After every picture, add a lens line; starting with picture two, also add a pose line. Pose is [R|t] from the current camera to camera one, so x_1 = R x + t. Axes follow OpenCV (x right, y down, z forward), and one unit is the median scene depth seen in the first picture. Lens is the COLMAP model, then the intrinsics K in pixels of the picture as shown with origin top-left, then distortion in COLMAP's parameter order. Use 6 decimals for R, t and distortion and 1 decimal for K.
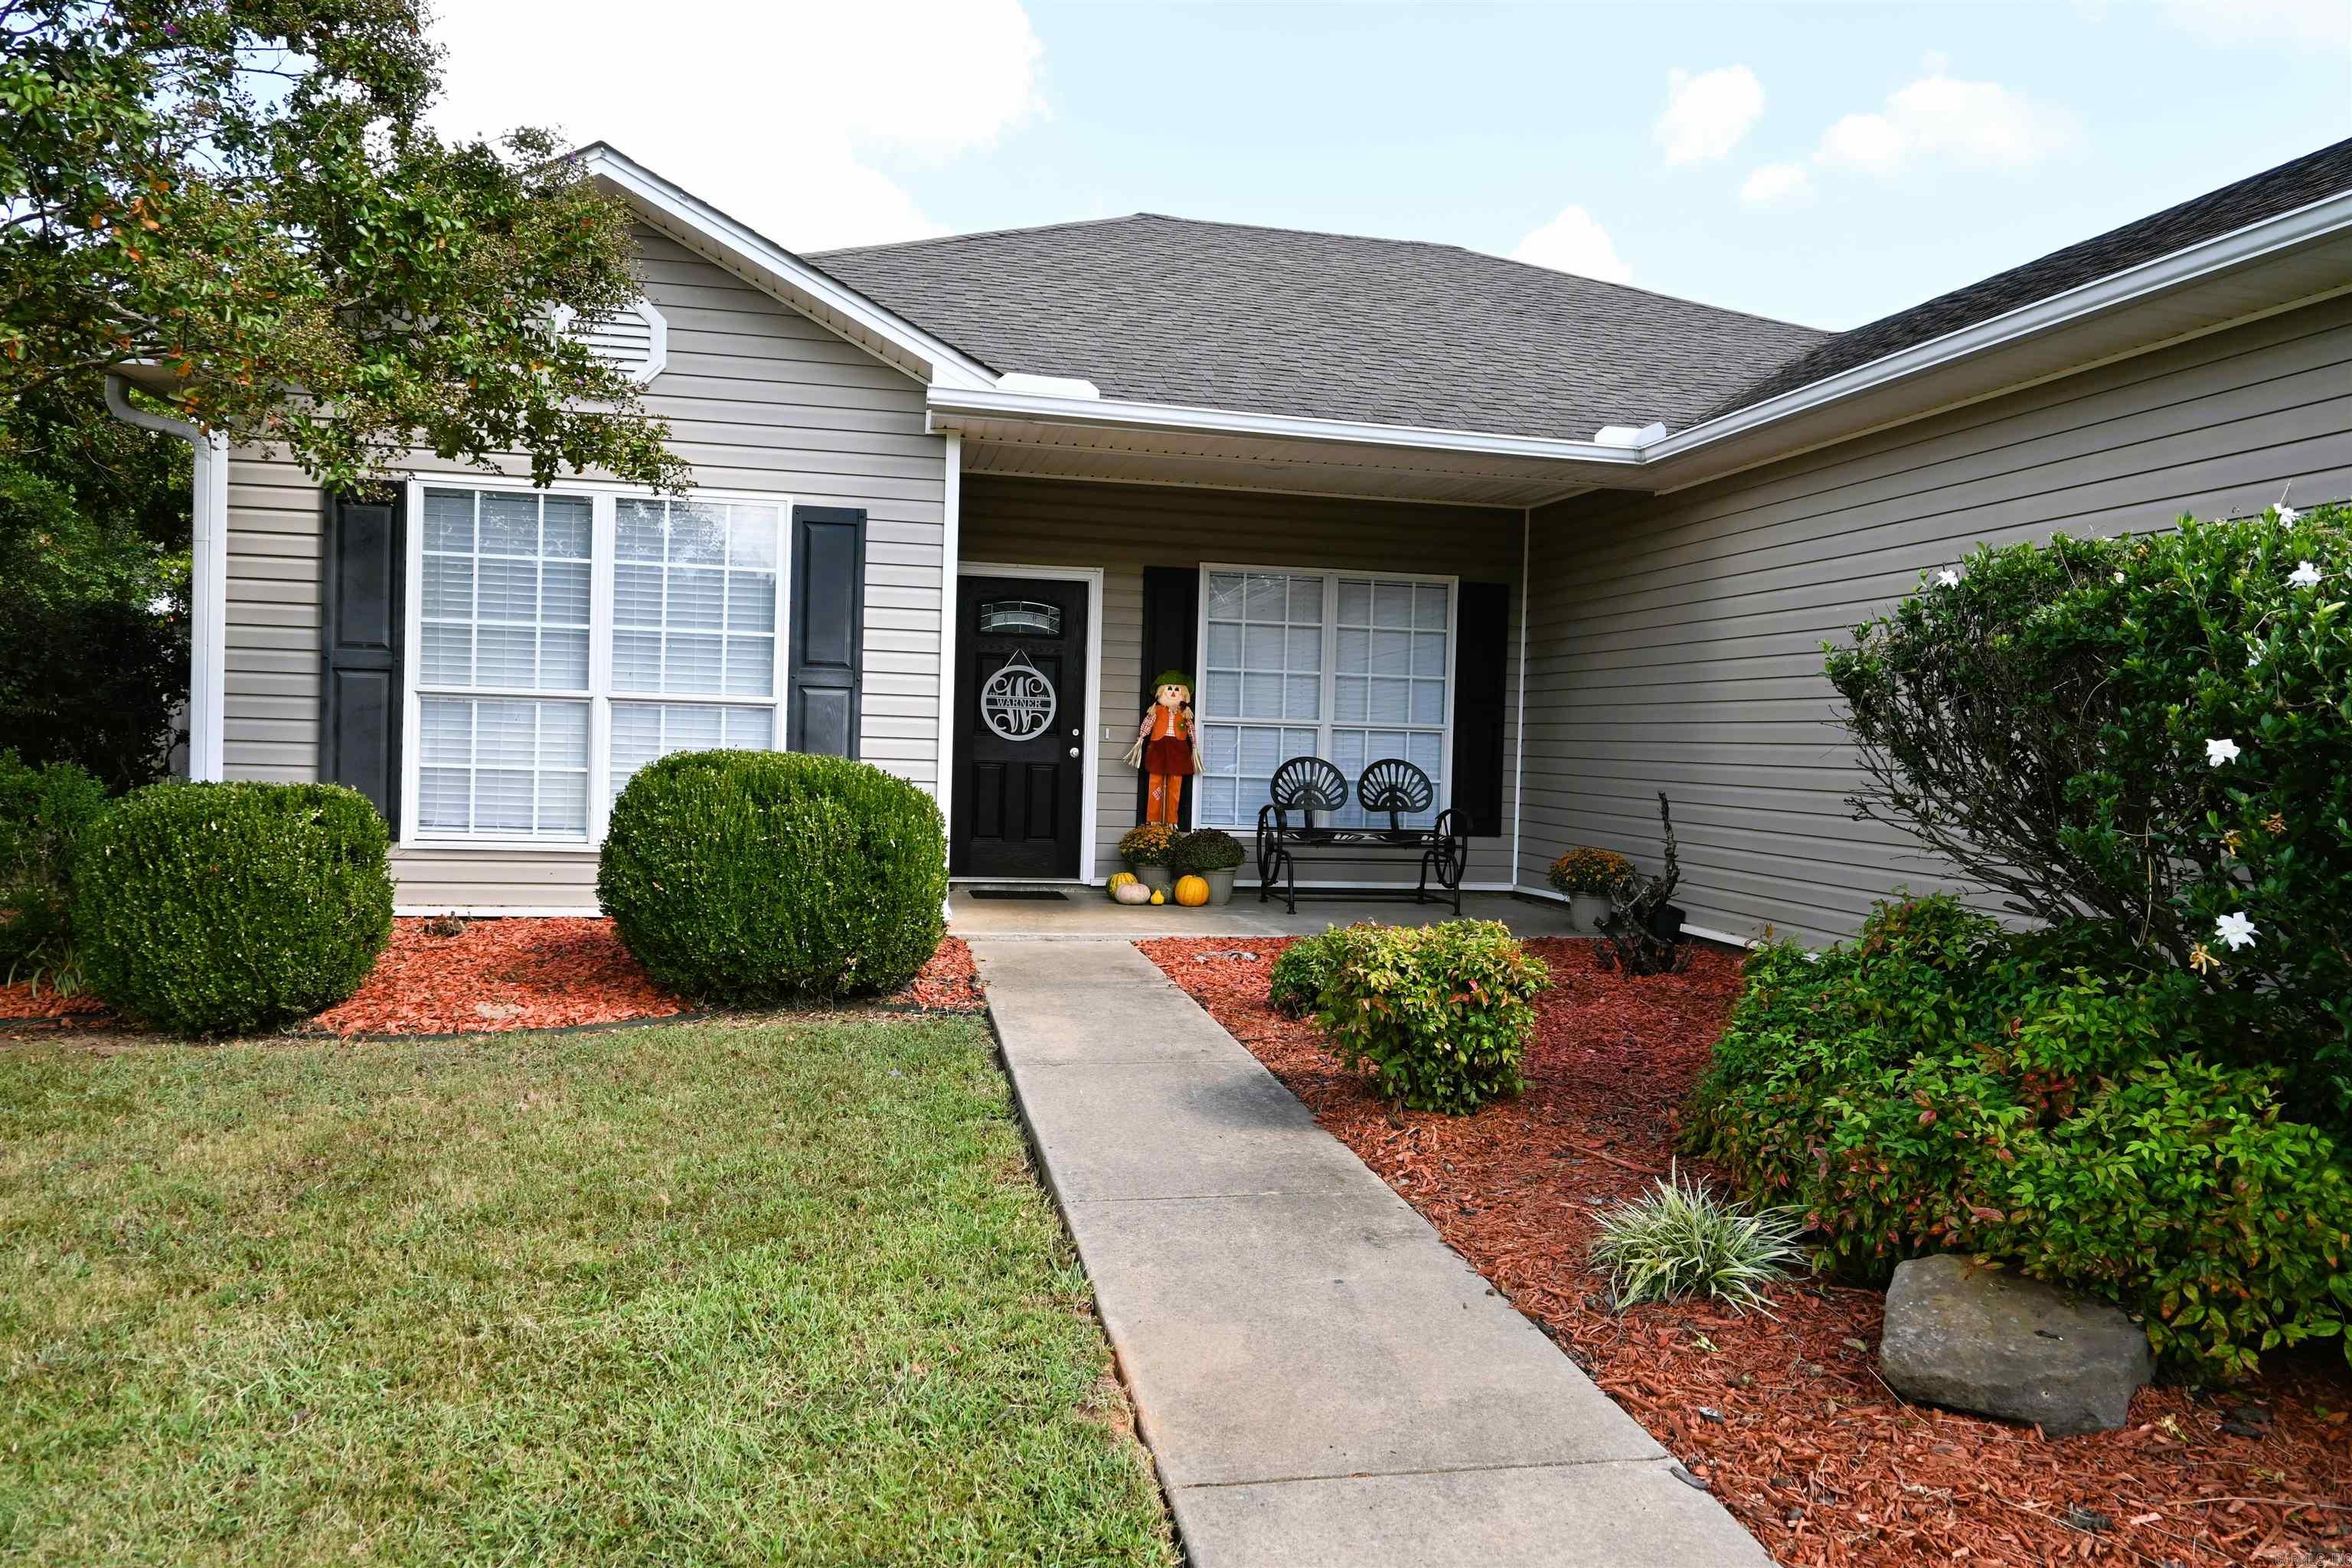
lens RADIAL K [[1606.5, 0, 1176.4], [0, 1606.5, 739.7], [0, 0, 1]] dist [-0.005513, 0.001975]
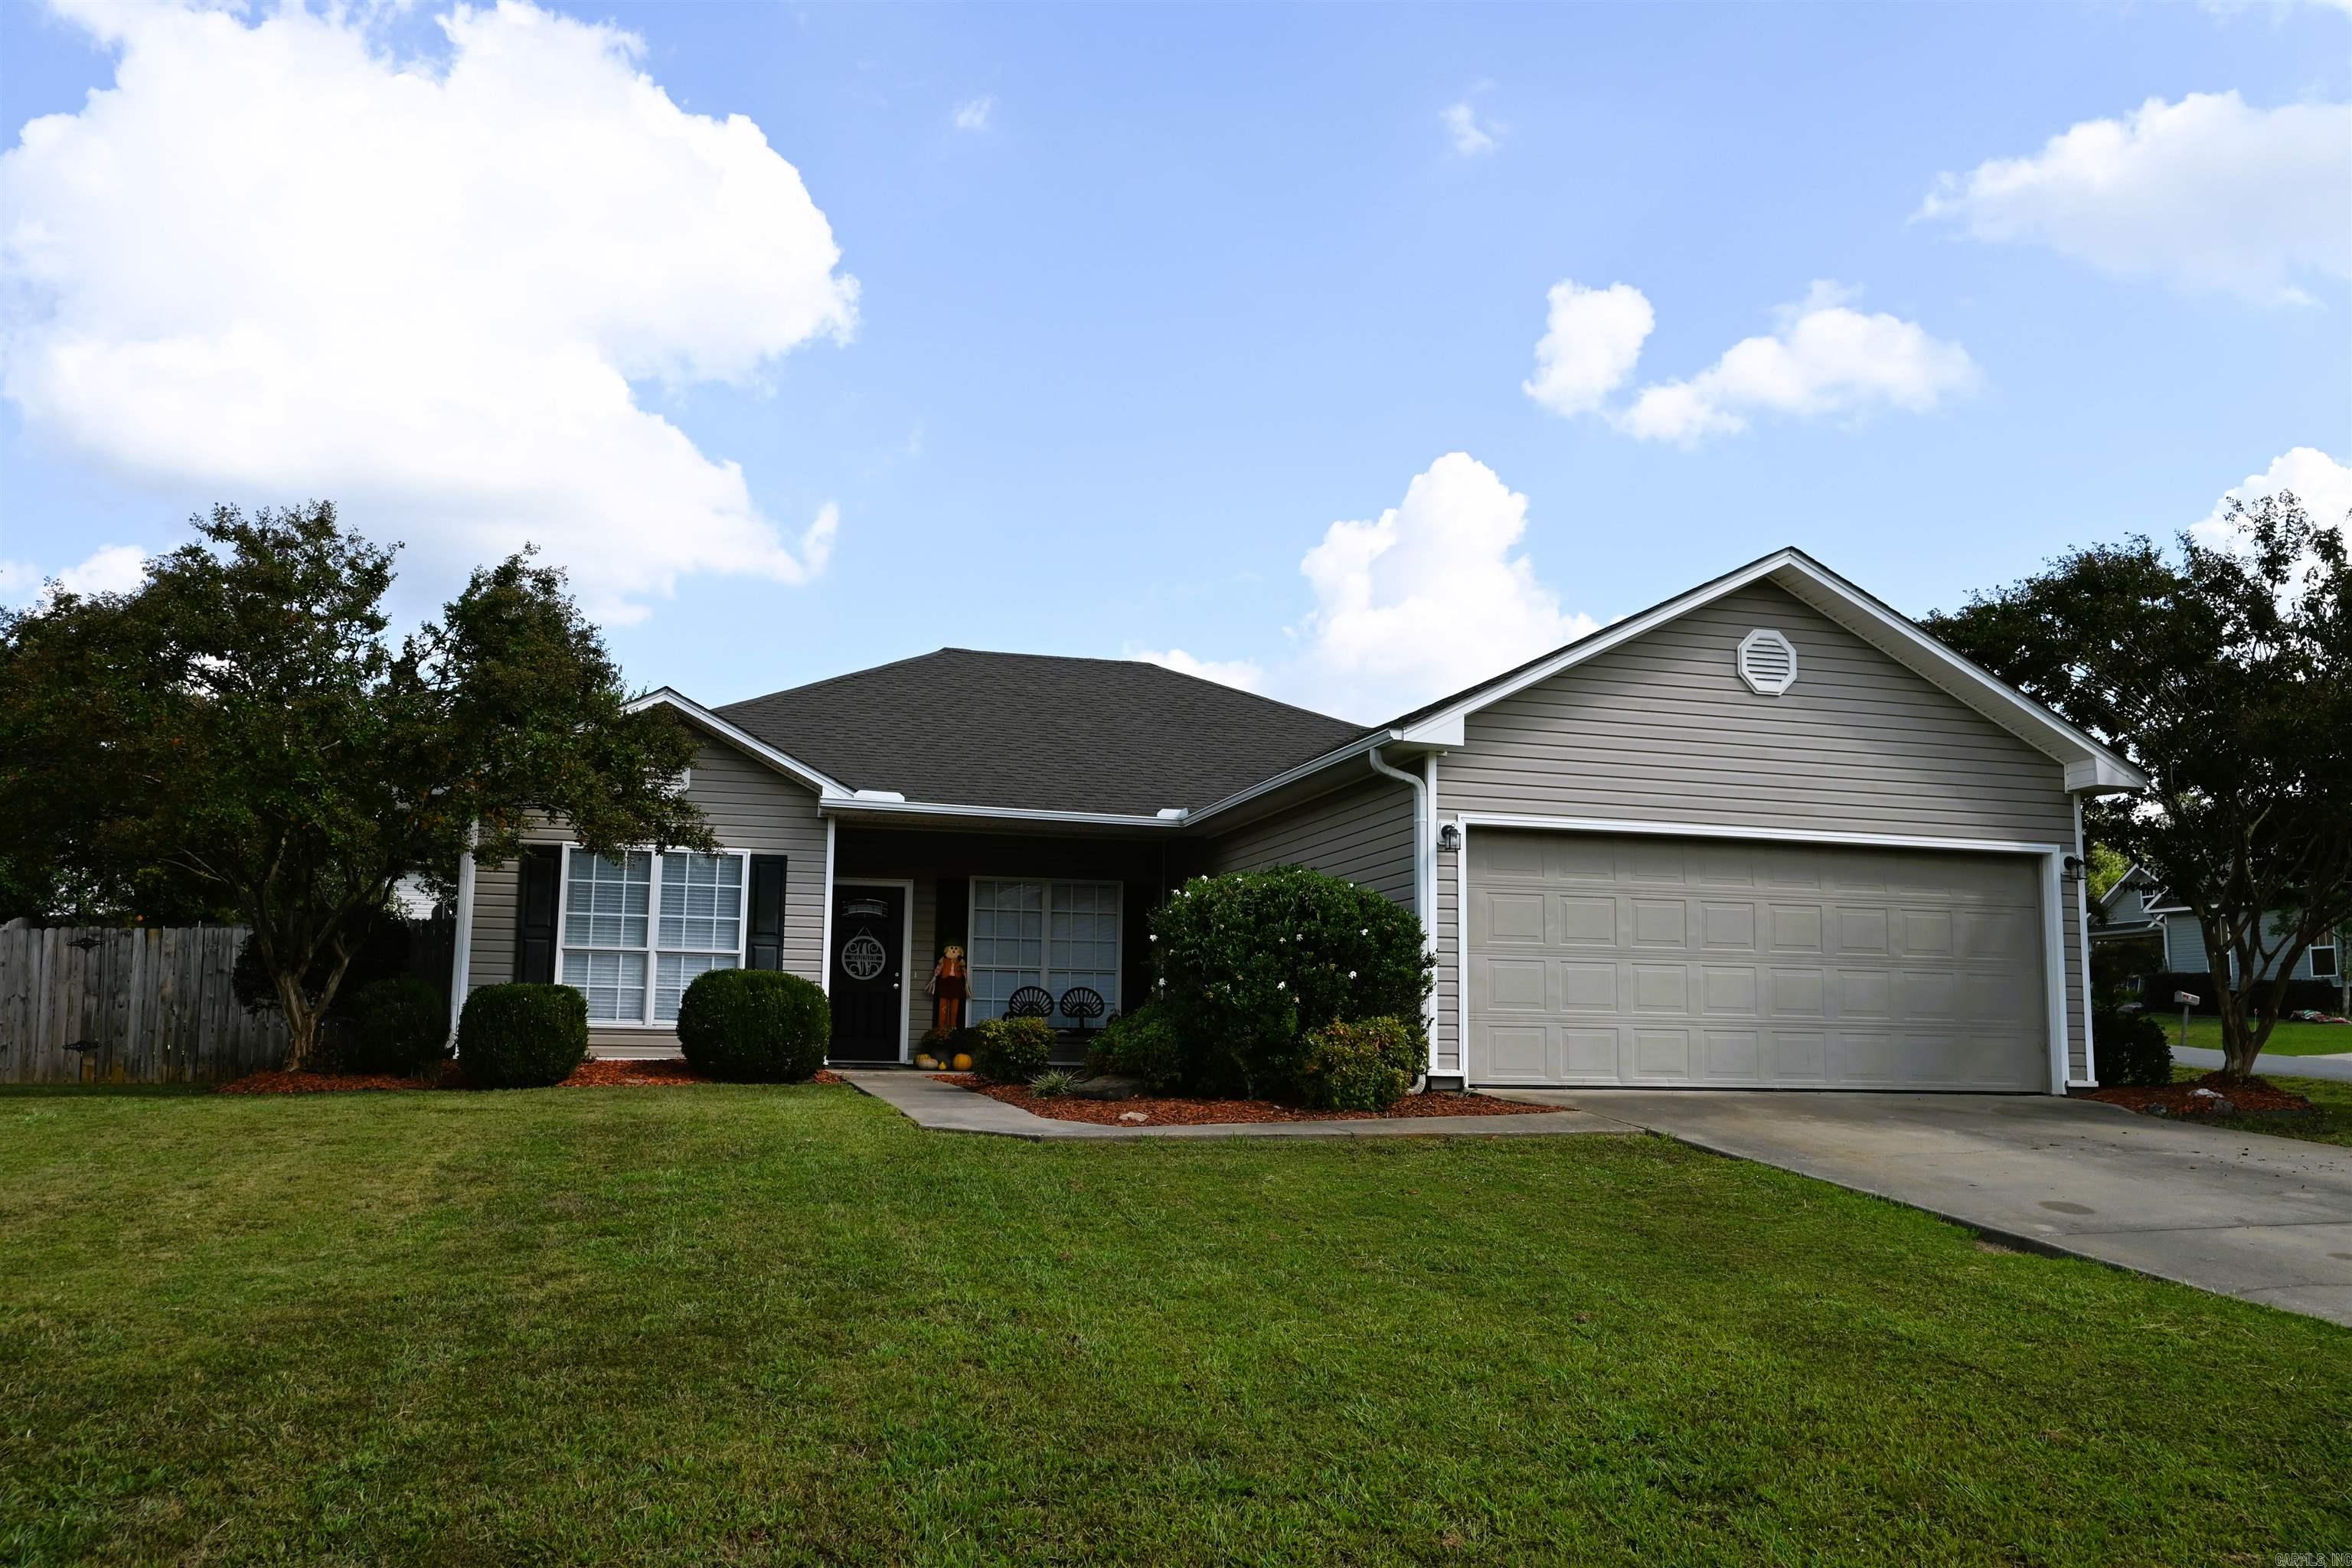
lens RADIAL K [[1792.6, 0, 1157.8], [0, 1792.6, 746.1], [0, 0, 1]] dist [-0.012965, -0.008755]
pose [[0.998007, -0.006306, 0.062788, 0.123398], [0.016216, 0.987210, -0.158600, 0.080269], [-0.060985, 0.159303, 0.985344, -1.203496]]
